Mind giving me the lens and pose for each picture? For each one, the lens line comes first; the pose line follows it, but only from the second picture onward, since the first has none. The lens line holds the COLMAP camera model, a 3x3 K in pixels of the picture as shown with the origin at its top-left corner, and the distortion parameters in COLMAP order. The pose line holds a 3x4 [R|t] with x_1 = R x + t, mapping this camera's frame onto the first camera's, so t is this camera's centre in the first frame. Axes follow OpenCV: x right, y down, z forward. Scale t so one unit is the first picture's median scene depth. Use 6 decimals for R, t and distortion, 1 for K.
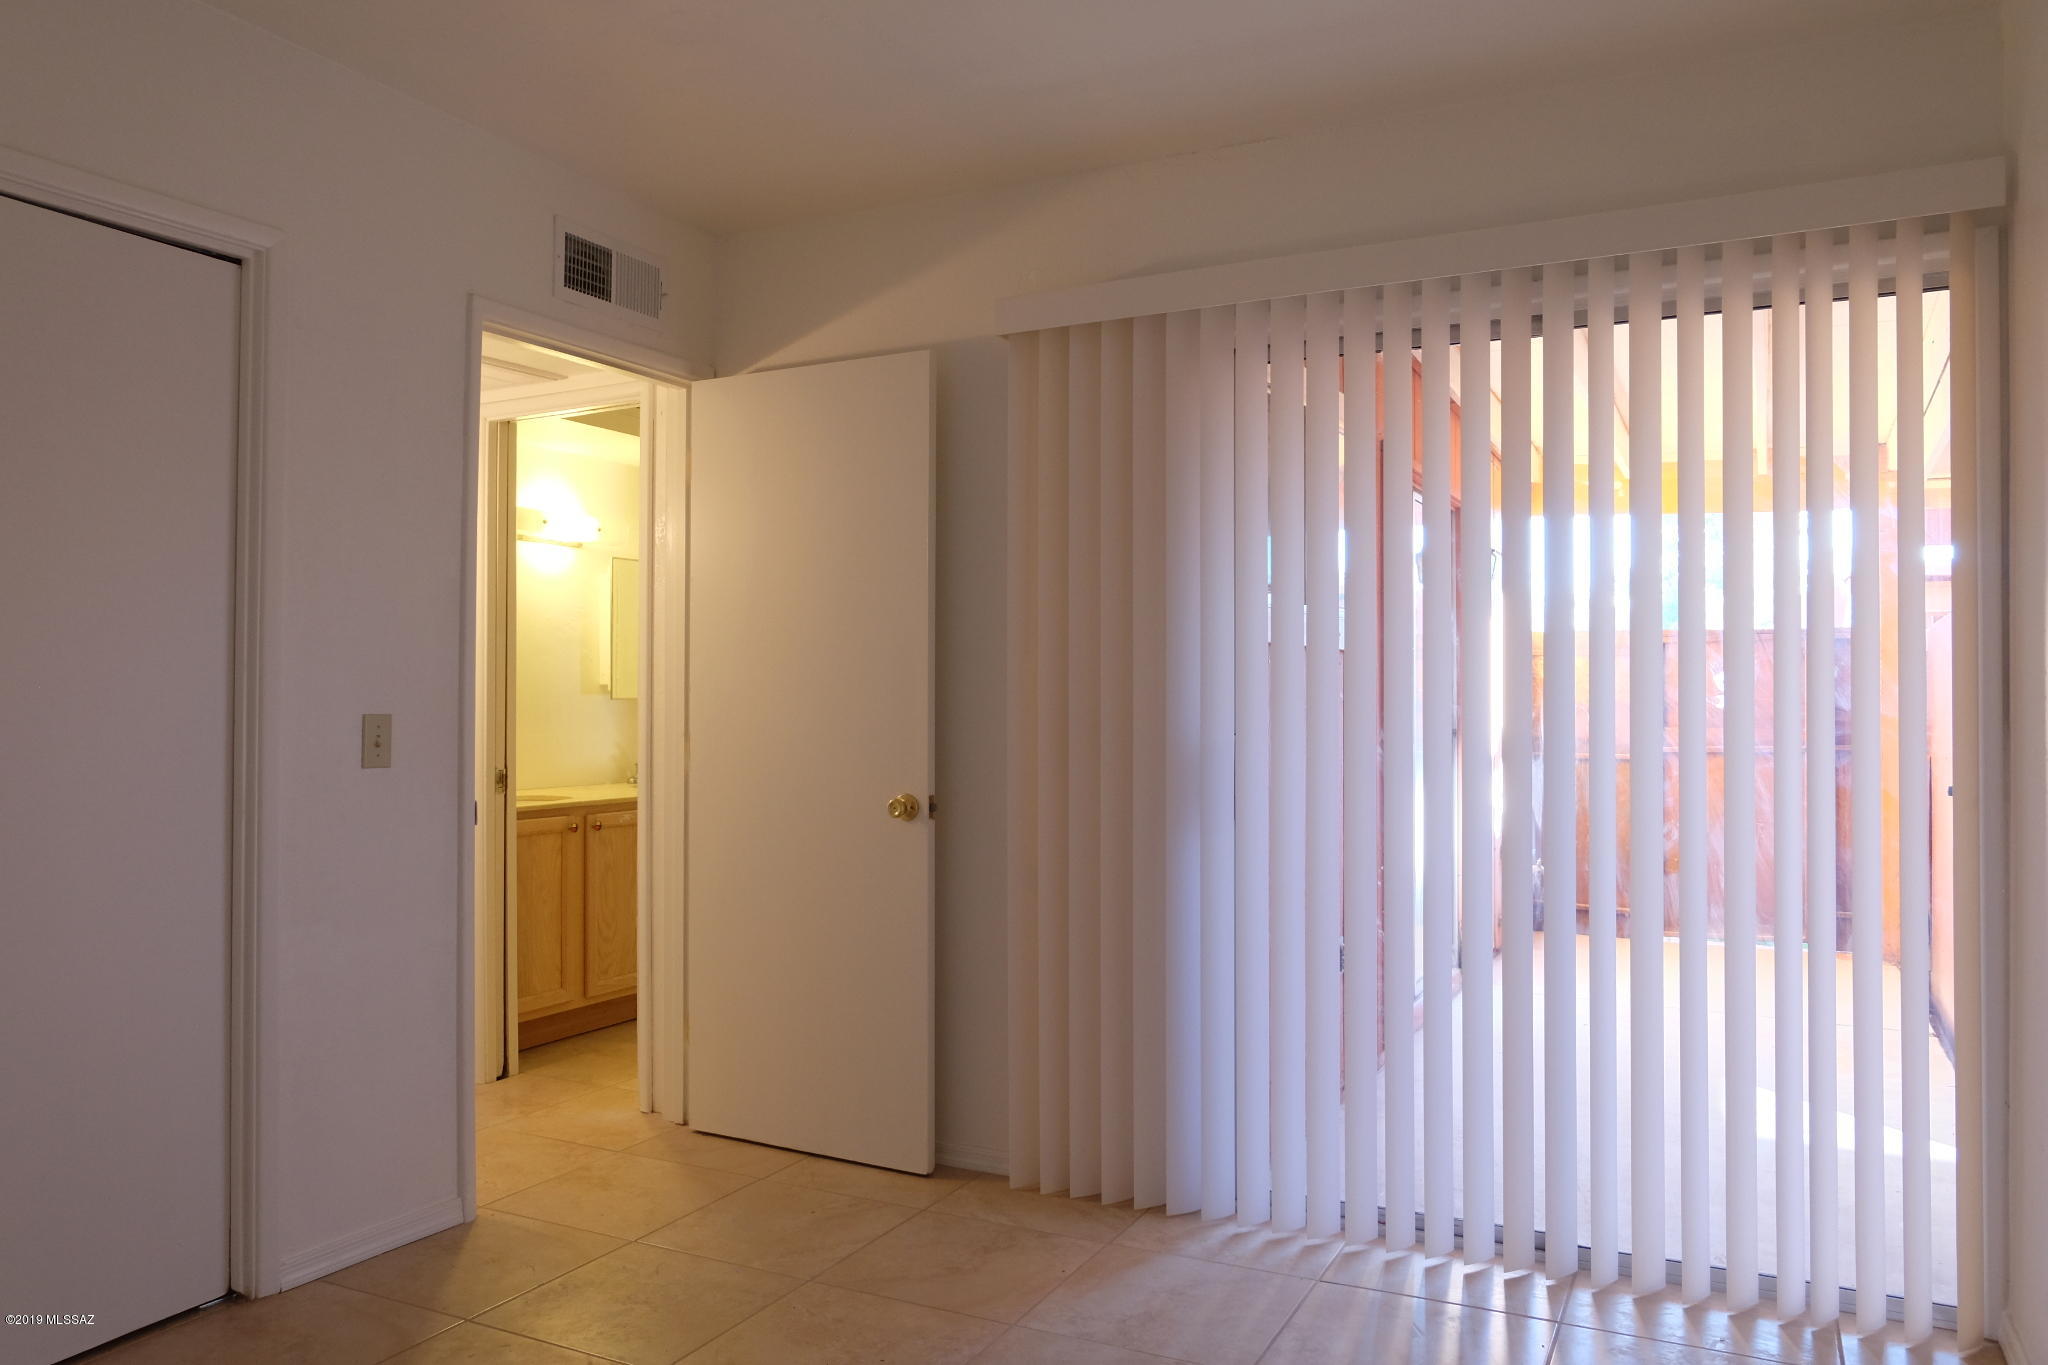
lens RADIAL K [[1436.8, 0, 1011.1], [0, 1436.8, 674.1], [0, 0, 1]] dist [-0.045976, 0.039112]
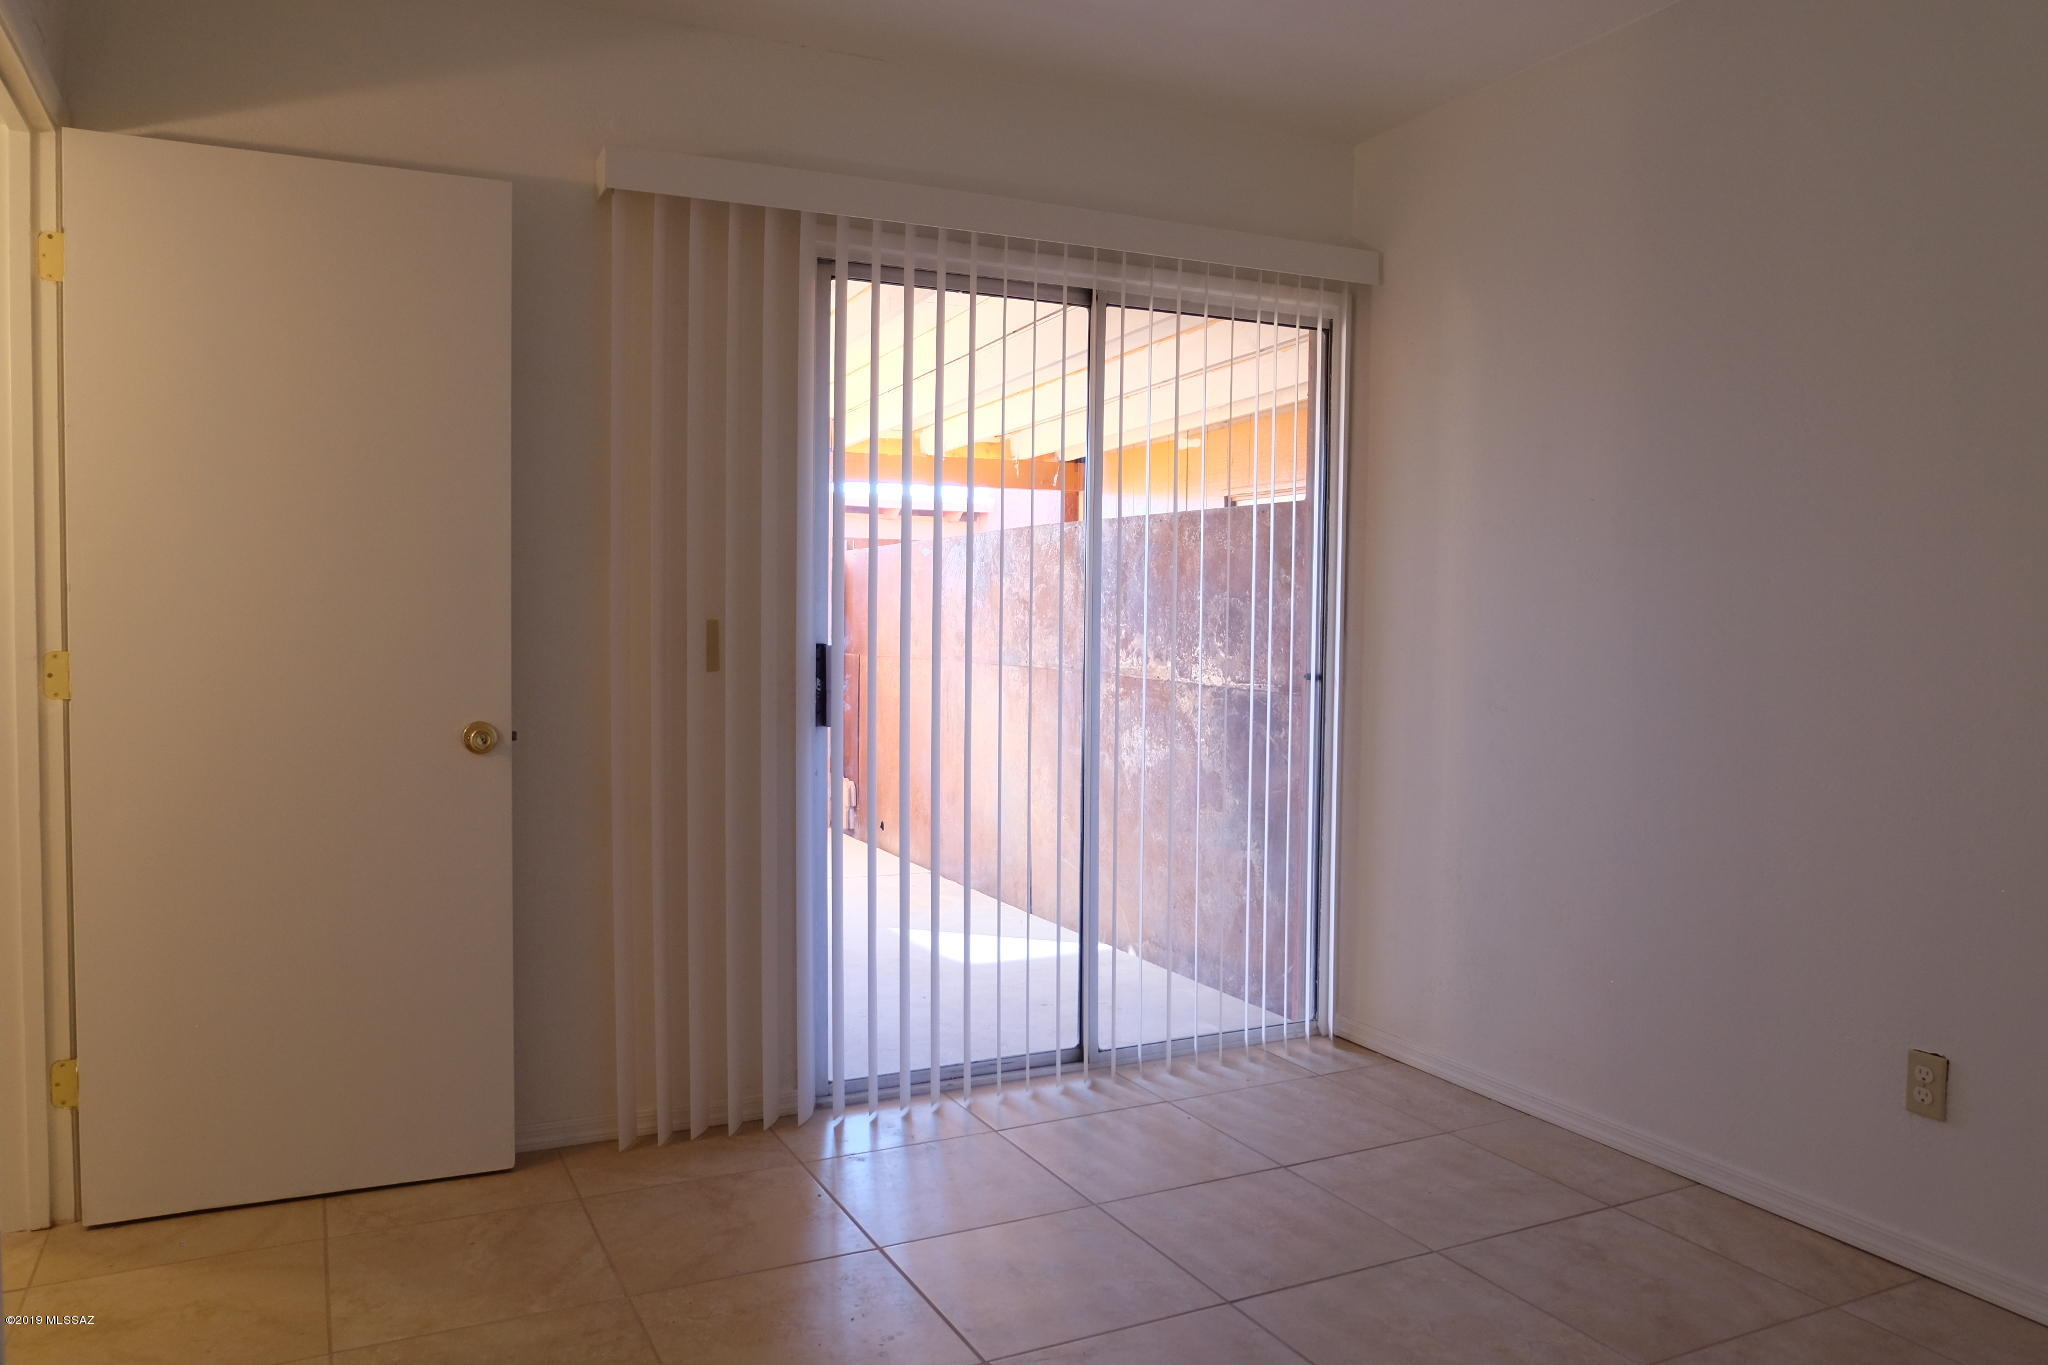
lens RADIAL K [[1436.8, 0, 1011.1], [0, 1436.8, 674.1], [0, 0, 1]] dist [-0.045976, 0.039112]
pose [[0.605888, -0.032869, 0.794871, -0.548436], [-0.022137, 0.998063, 0.058145, 0.000535], [-0.795242, -0.052825, 0.603986, 0.269166]]
